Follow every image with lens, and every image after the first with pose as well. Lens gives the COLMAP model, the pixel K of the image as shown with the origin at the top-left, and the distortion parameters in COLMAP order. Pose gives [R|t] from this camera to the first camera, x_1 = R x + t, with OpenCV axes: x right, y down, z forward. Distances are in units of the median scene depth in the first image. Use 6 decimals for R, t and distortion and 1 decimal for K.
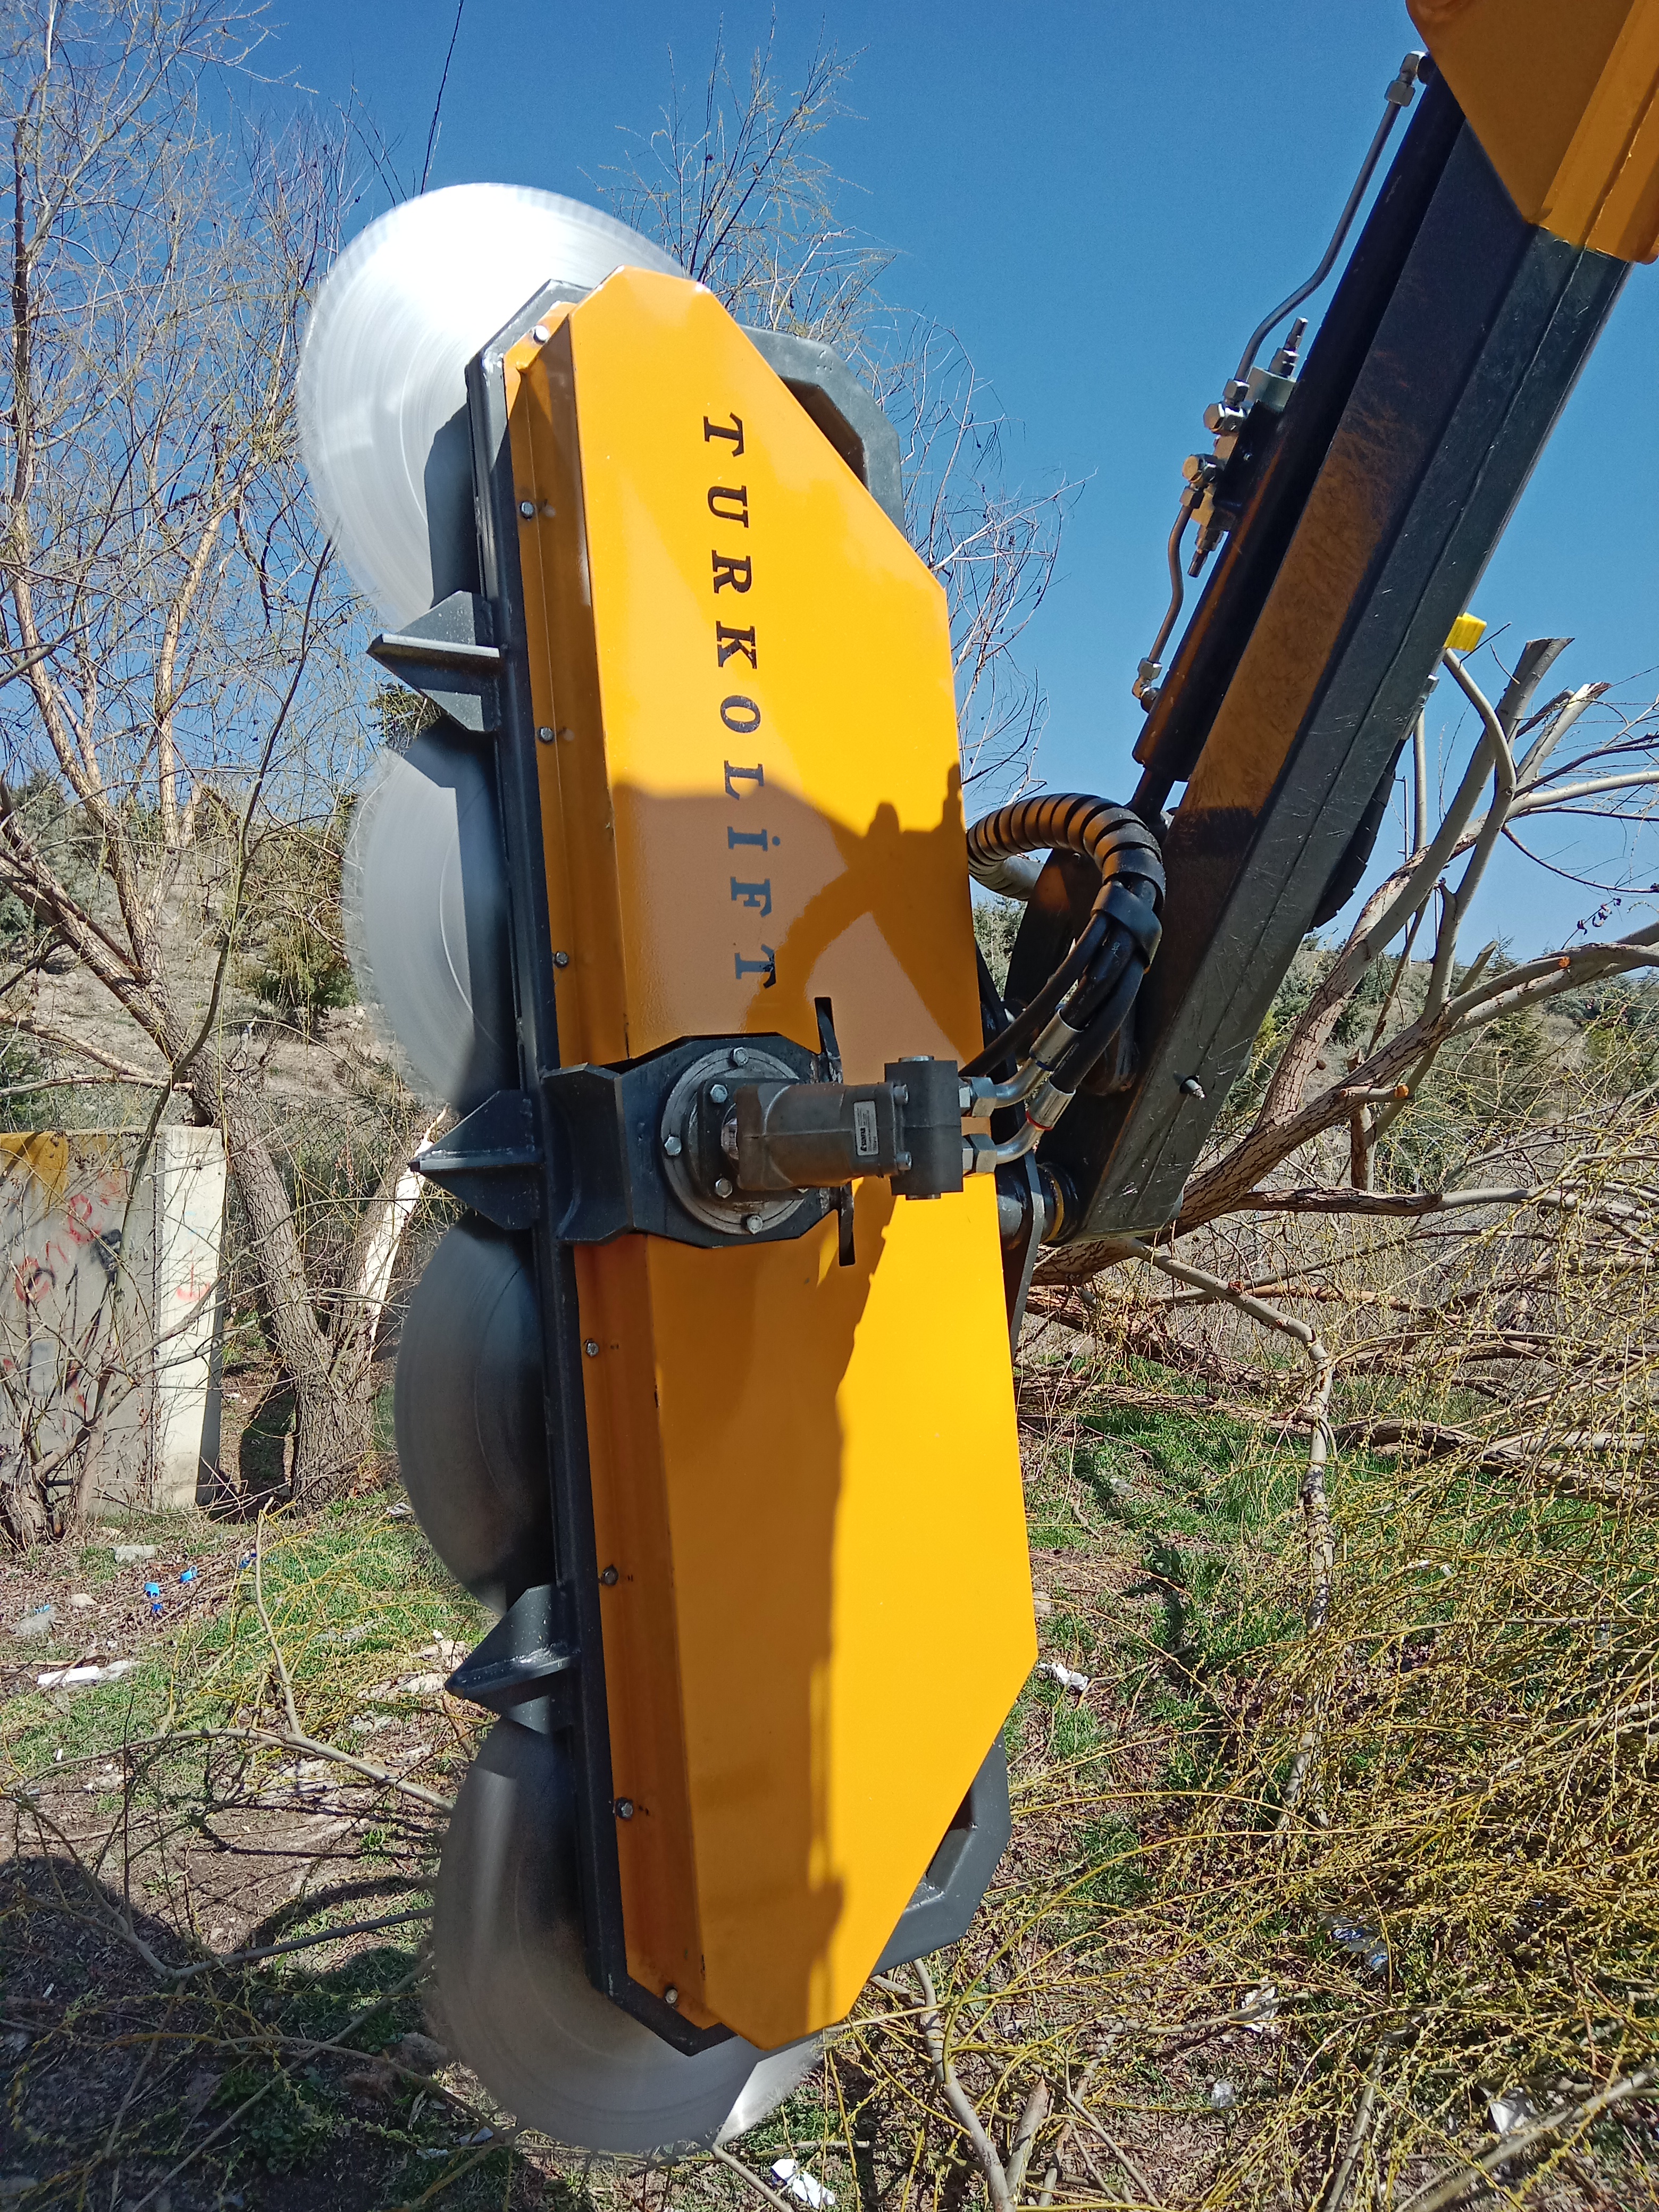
lens RADIAL K [[1645.3, 0, 824.0], [0, 1645.3, 1106.7], [0, 0, 1]] dist [0.071483, -0.065501]
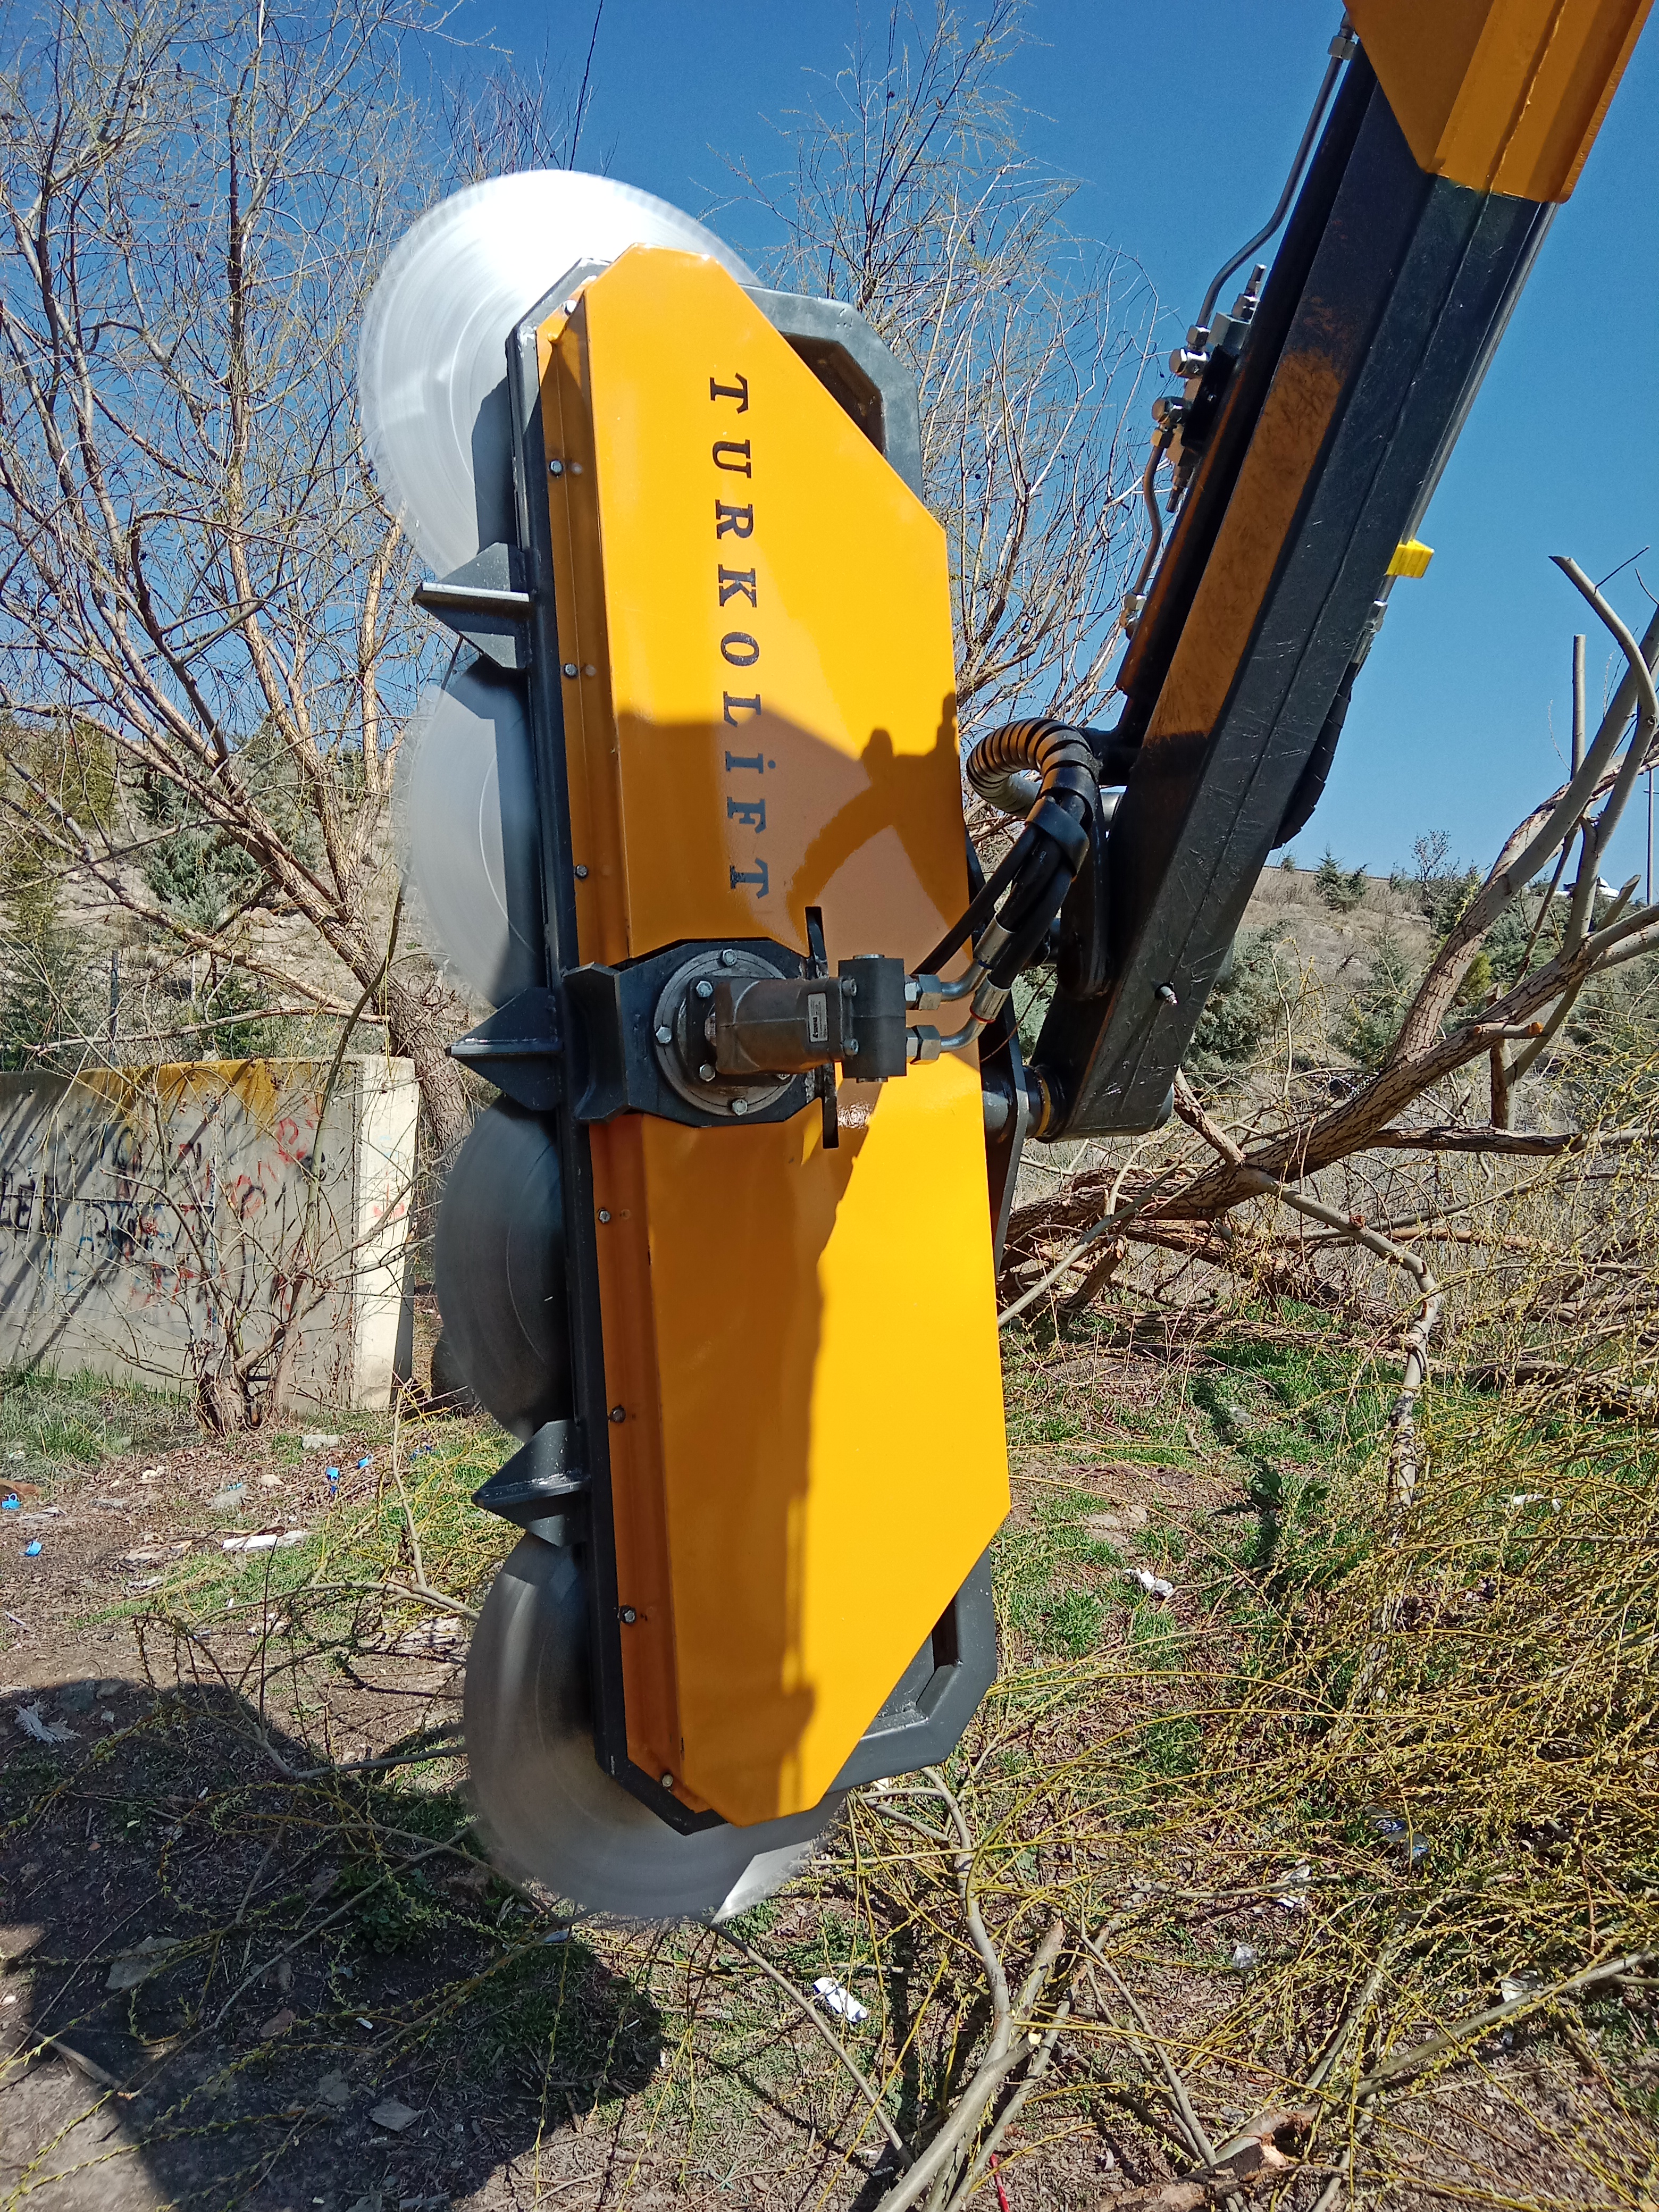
lens RADIAL K [[1645.3, 0, 827.7], [0, 1645.3, 1104.7], [0, 0, 1]] dist [0.071483, -0.065501]
pose [[0.992755, 0.016877, -0.118964, 0.097668], [-0.013200, 0.999413, 0.031625, 0.021662], [0.119428, -0.029825, 0.992395, -0.069732]]
